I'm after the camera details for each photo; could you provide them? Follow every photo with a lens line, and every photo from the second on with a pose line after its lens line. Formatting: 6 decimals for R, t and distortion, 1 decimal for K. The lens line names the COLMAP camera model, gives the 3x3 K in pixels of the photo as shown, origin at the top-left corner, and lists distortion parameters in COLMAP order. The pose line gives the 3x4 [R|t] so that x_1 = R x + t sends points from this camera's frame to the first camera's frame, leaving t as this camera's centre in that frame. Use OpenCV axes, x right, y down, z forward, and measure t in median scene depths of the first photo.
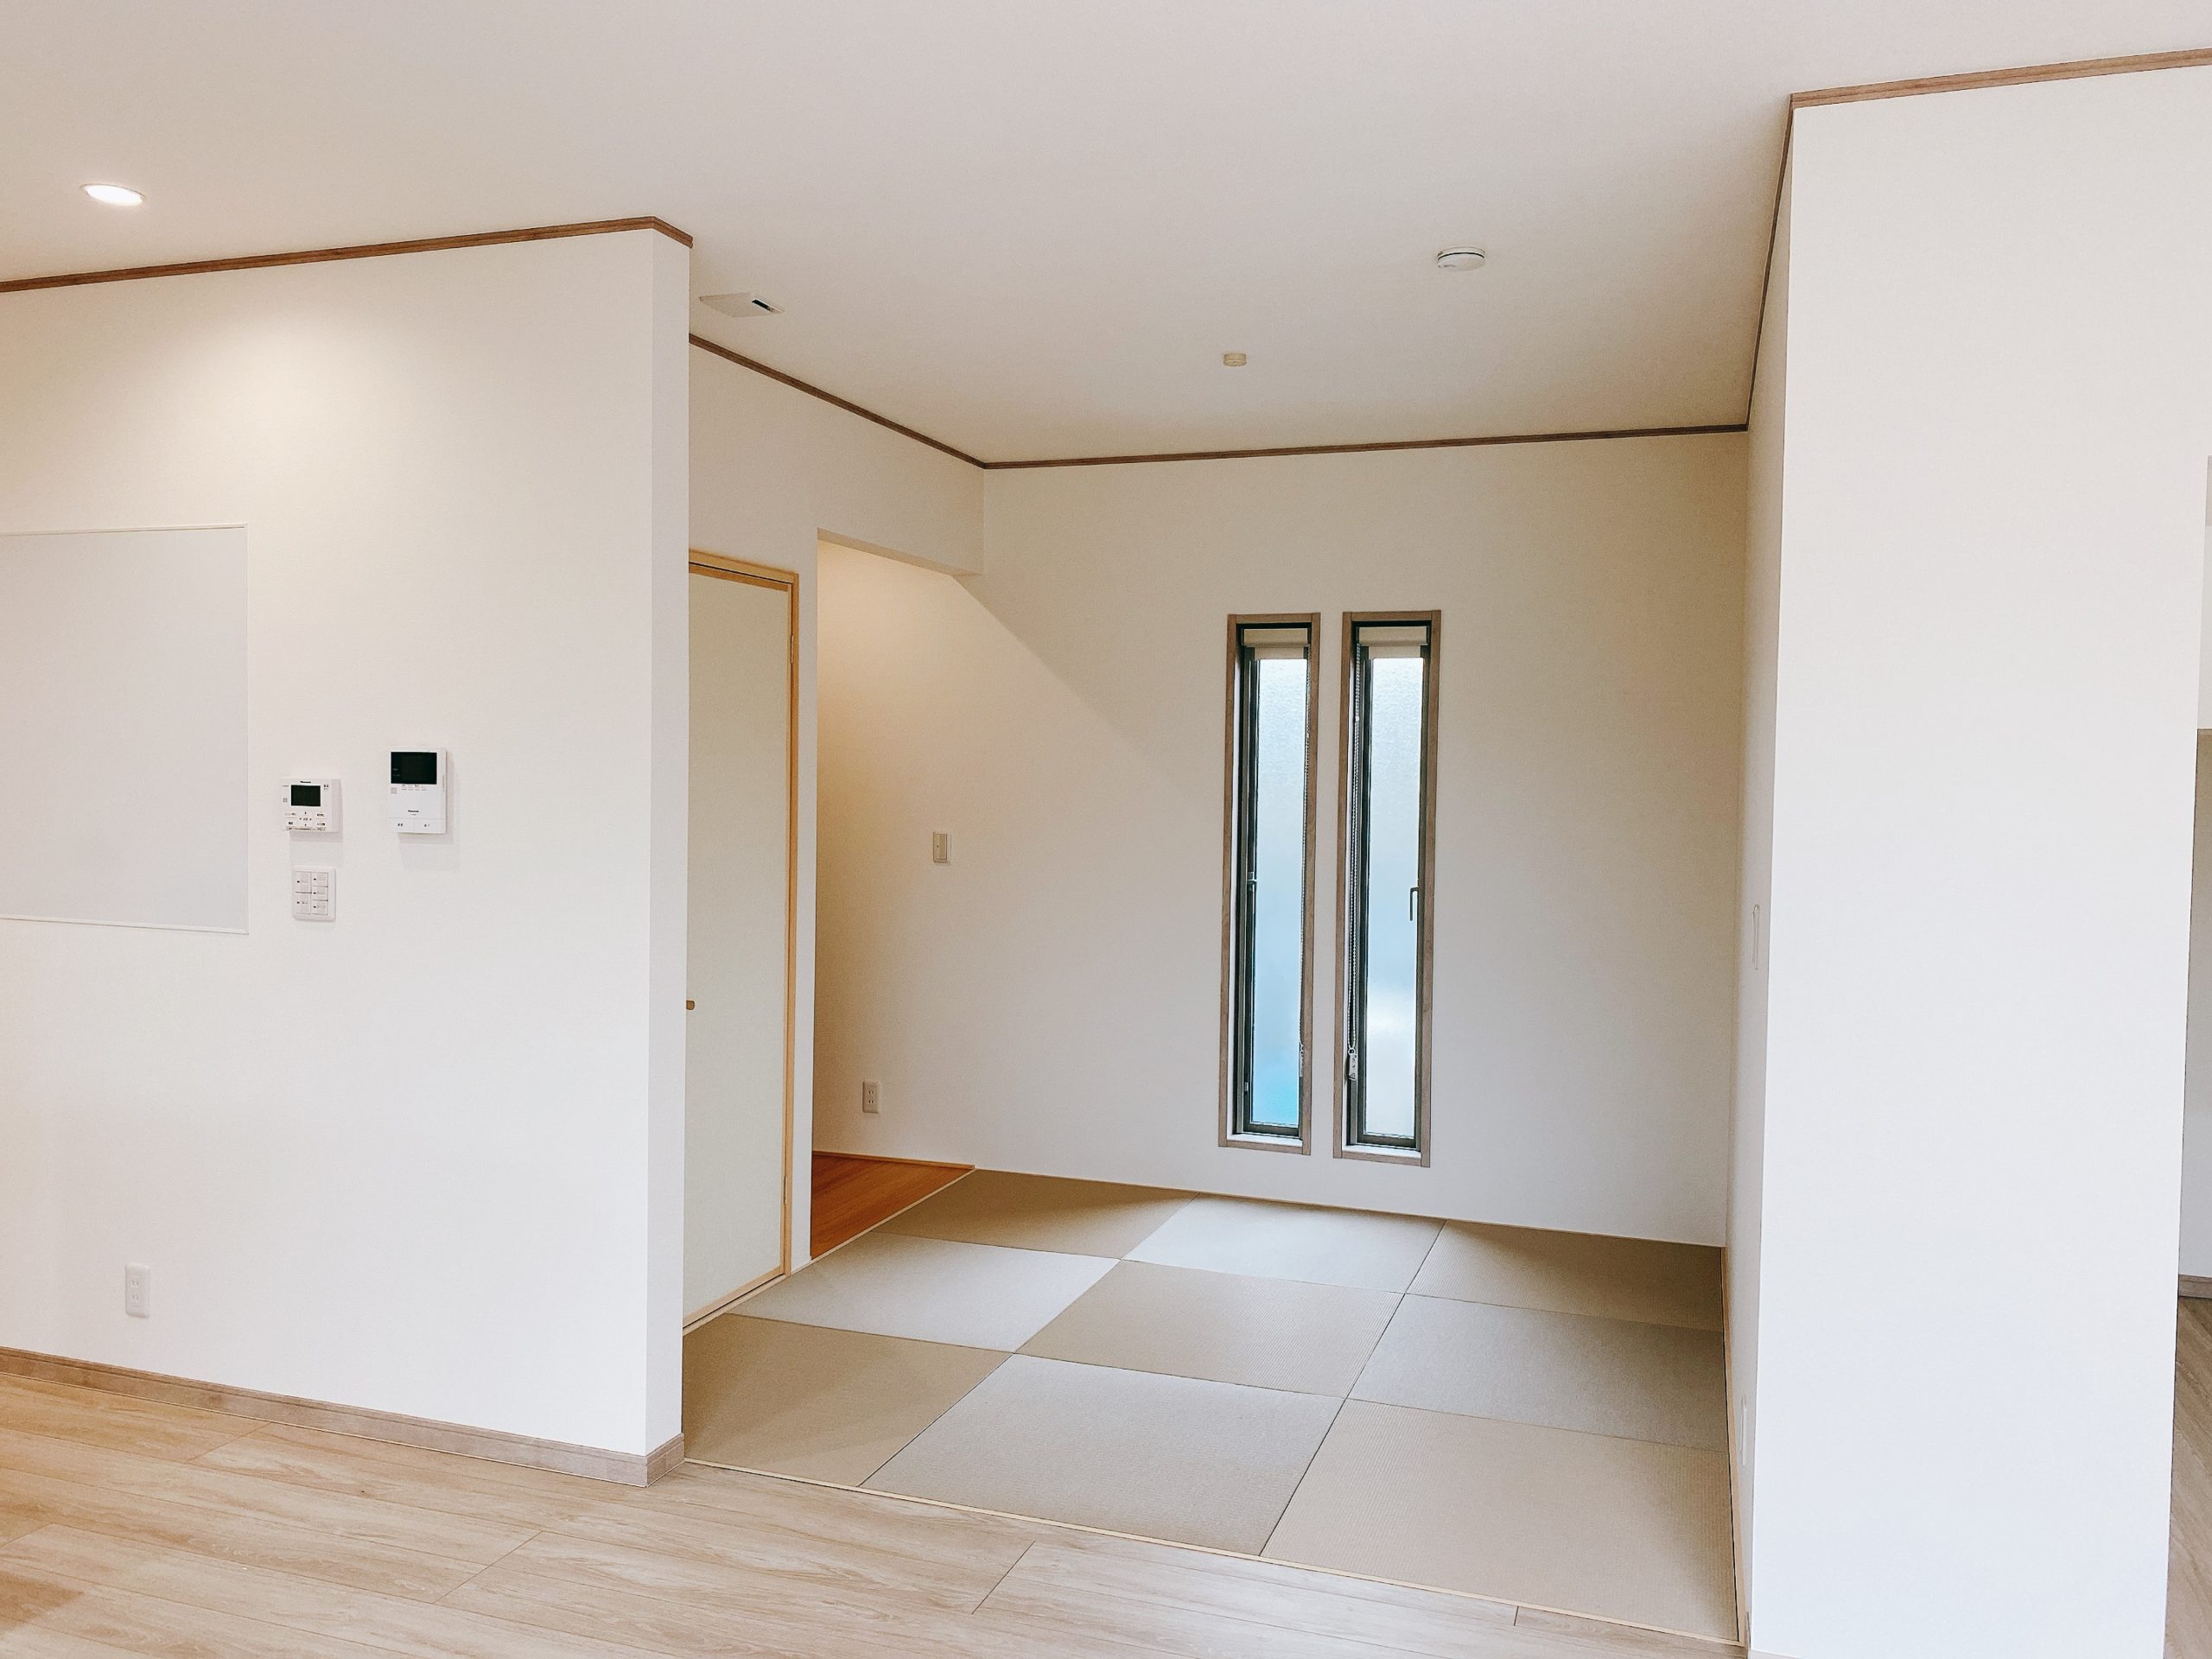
lens RADIAL K [[1673.1, 0, 1108.4], [0, 1673.1, 824.3], [0, 0, 1]] dist [0.037948, -0.046273]
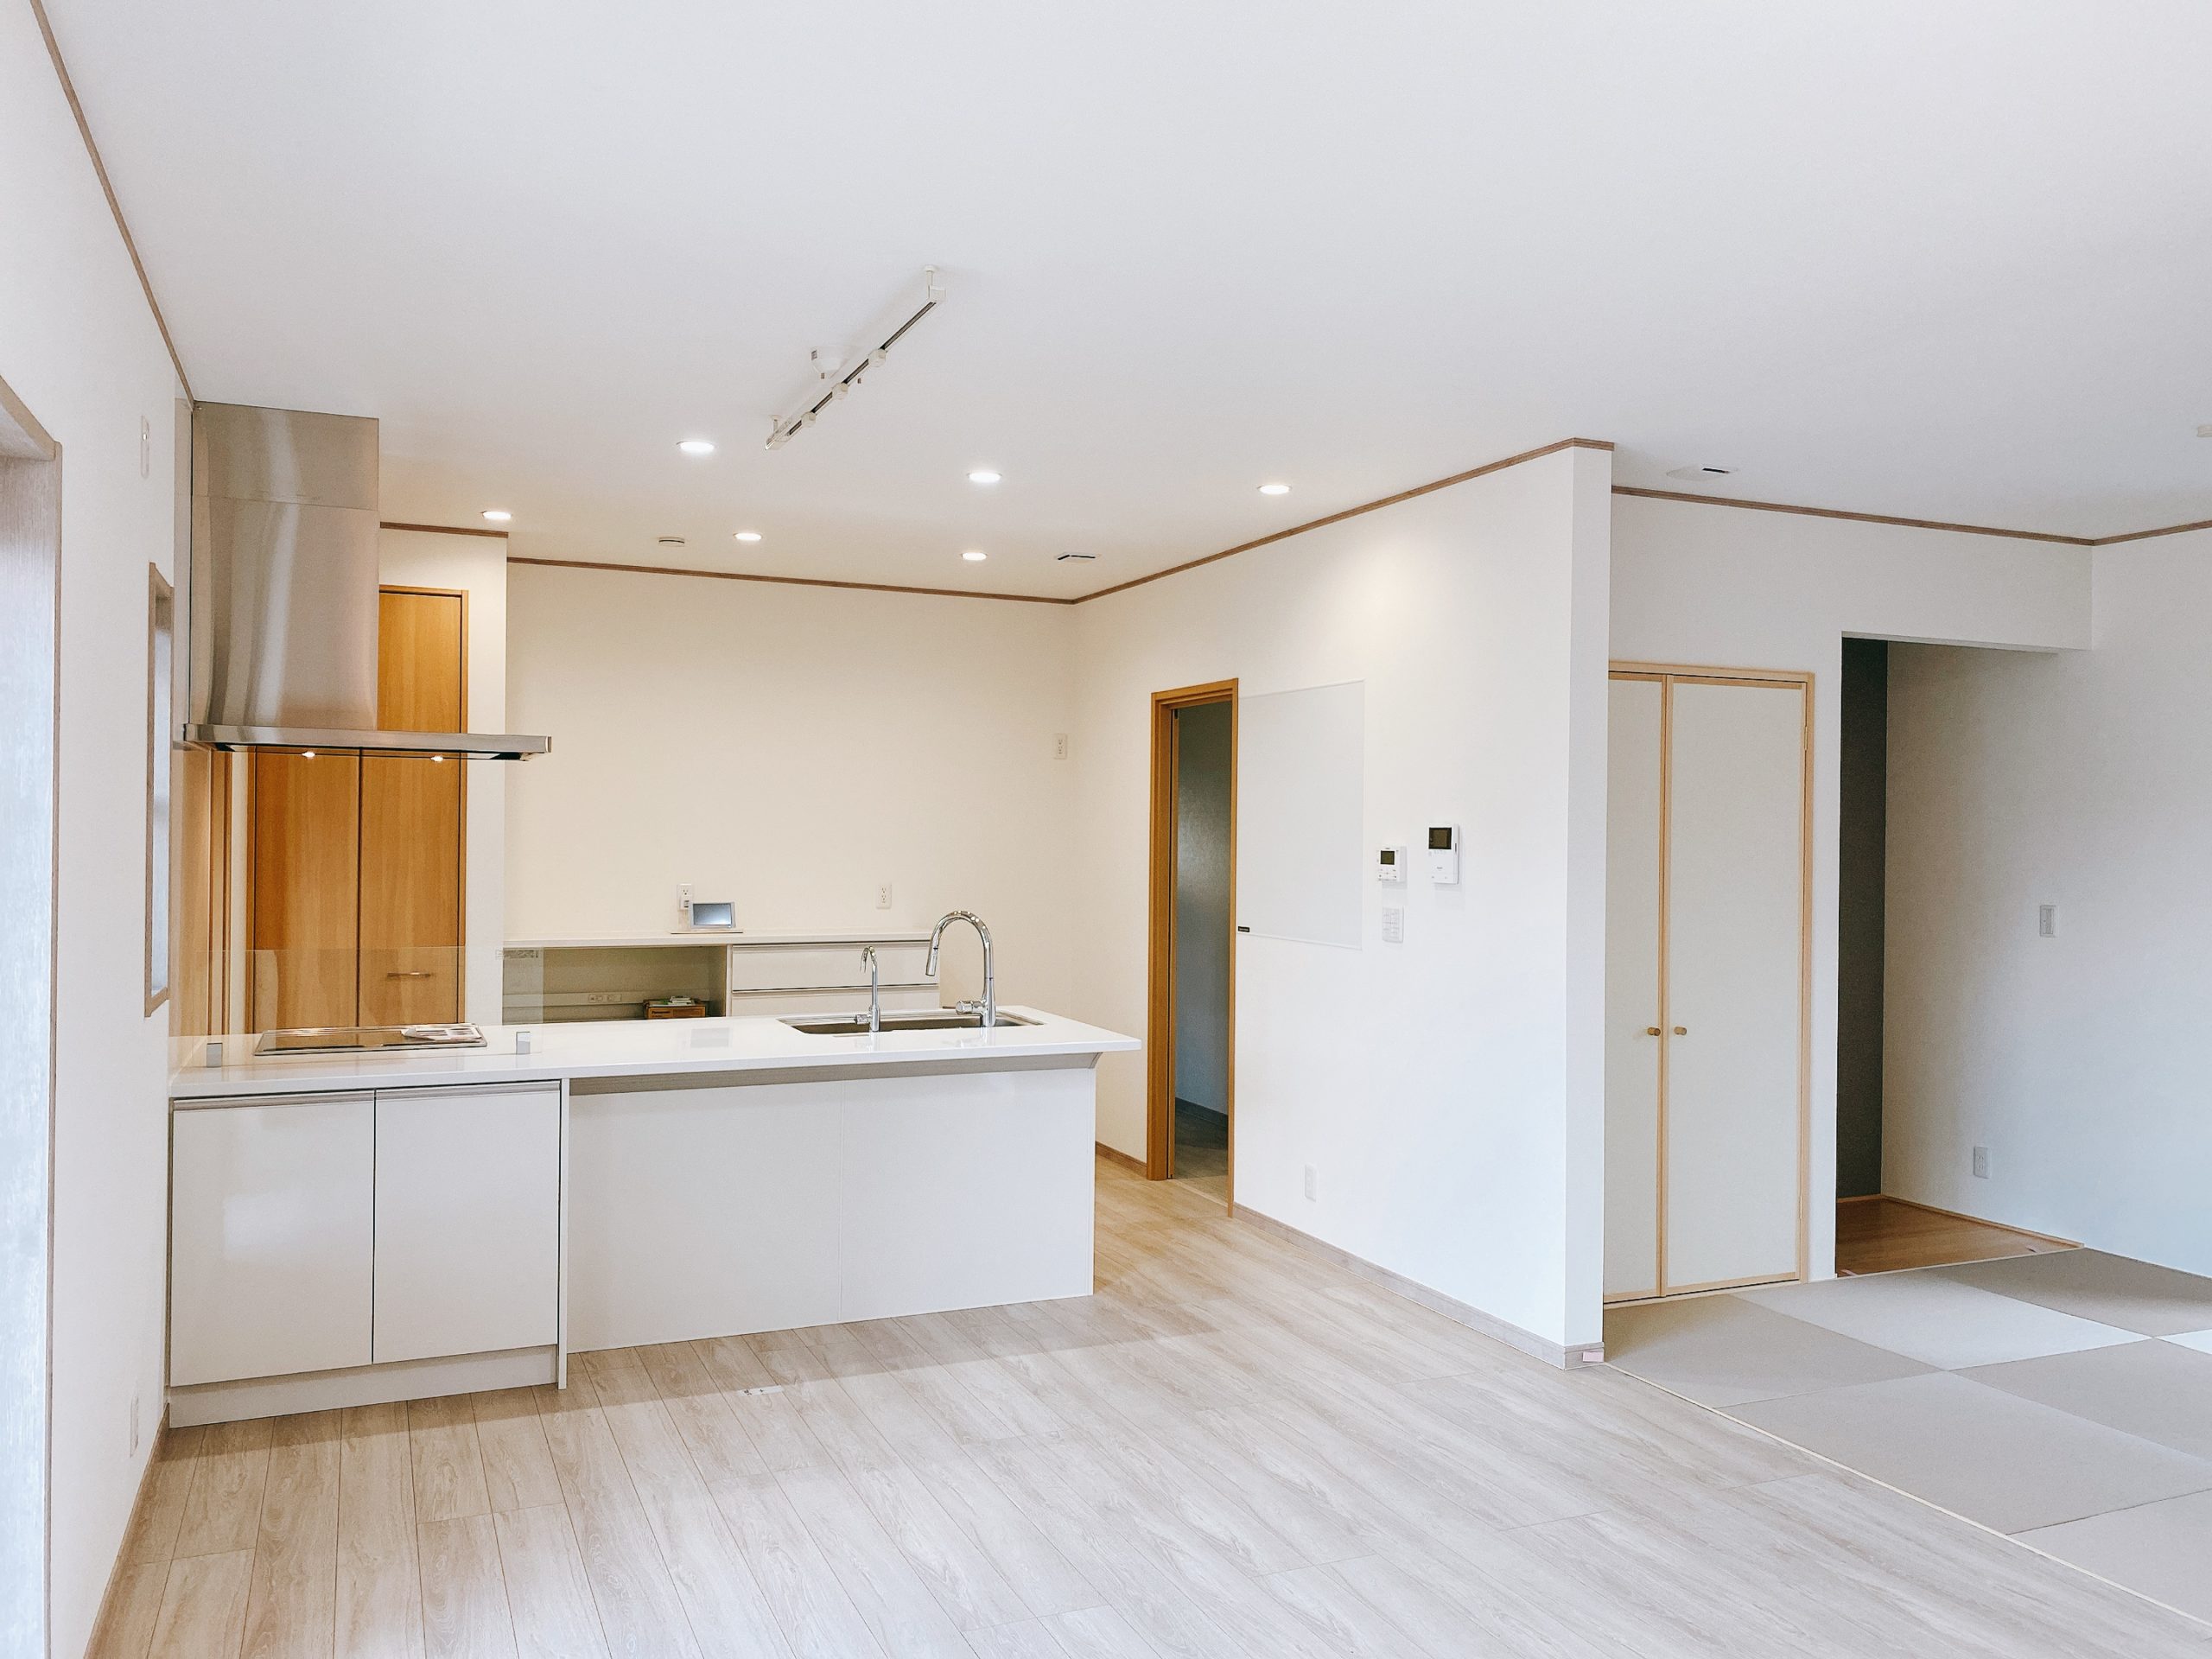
lens RADIAL K [[1673.1, 0, 1086.0], [0, 1673.1, 833.5], [0, 0, 1]] dist [0.037948, -0.046273]
pose [[0.668951, -0.008886, -0.743253, 0.462549], [-0.025973, 0.999038, -0.035320, 0.021837], [0.742853, 0.042932, 0.668077, -0.197279]]
